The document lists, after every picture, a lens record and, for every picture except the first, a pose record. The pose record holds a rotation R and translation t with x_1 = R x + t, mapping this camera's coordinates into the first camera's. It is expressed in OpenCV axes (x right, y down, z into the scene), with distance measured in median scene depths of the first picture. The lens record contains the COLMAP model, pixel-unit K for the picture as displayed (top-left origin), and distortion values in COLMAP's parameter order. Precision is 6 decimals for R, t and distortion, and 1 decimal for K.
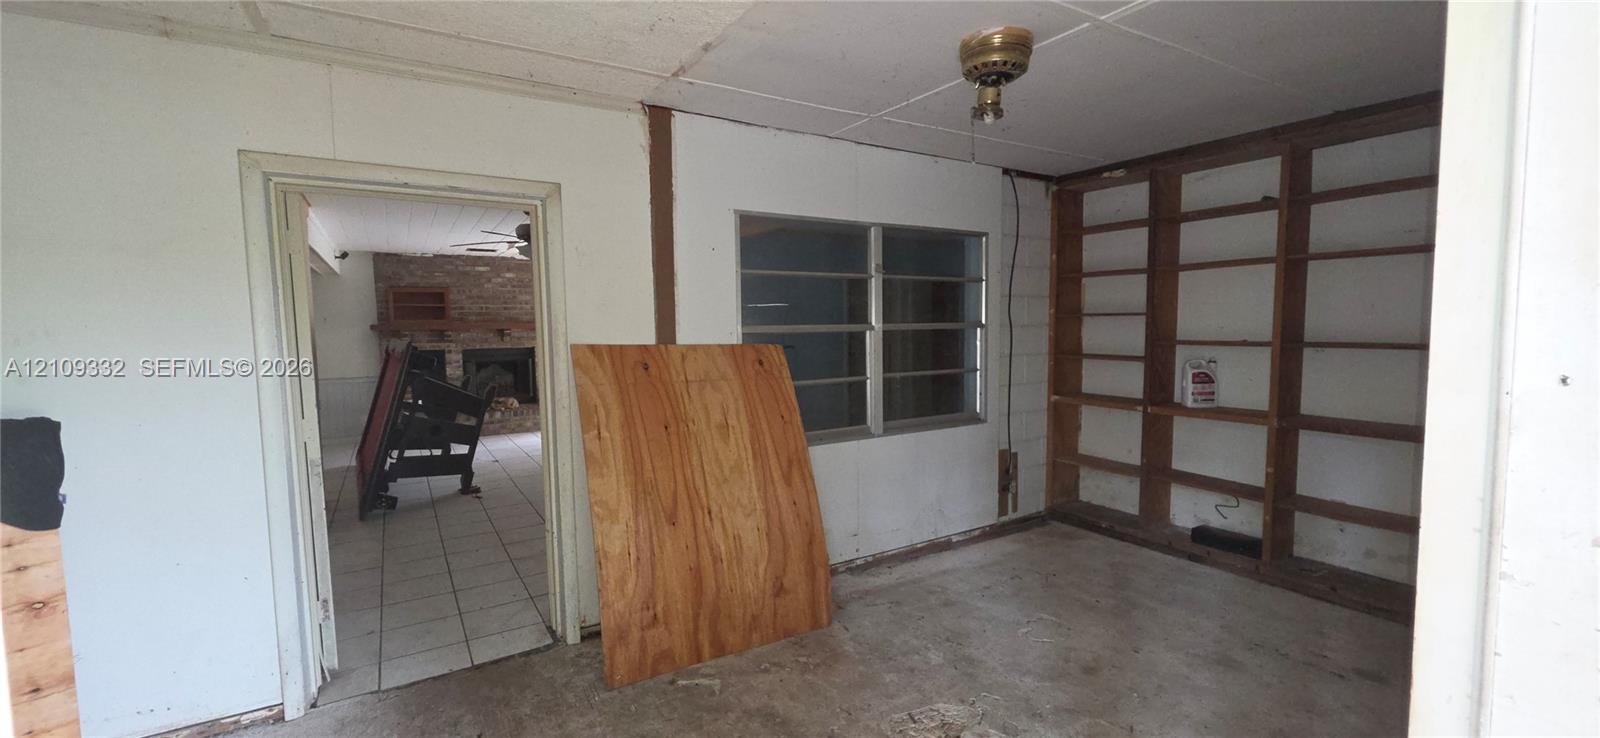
lens RADIAL K [[622.6, 0, 796.6], [0, 622.6, 372.5], [0, 0, 1]] dist [-0.001784, 0.000124]
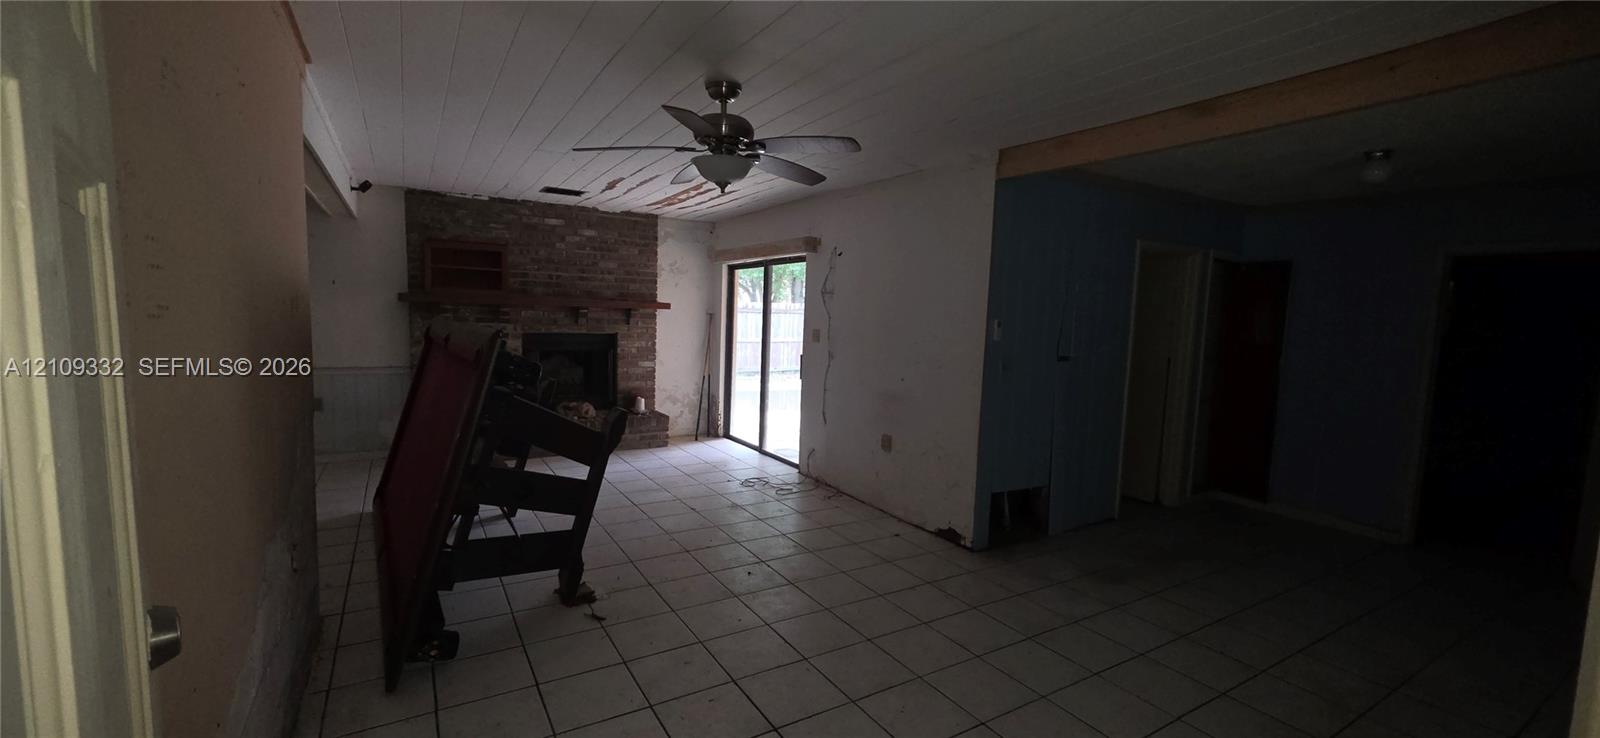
lens RADIAL K [[622.6, 0, 799.1], [0, 622.6, 370.2], [0, 0, 1]] dist [-0.001784, 0.000124]
pose [[0.998868, 0.047194, -0.005892, -0.221621], [-0.047075, 0.998713, 0.018894, -0.023741], [0.006776, -0.018595, 0.999804, 0.296511]]
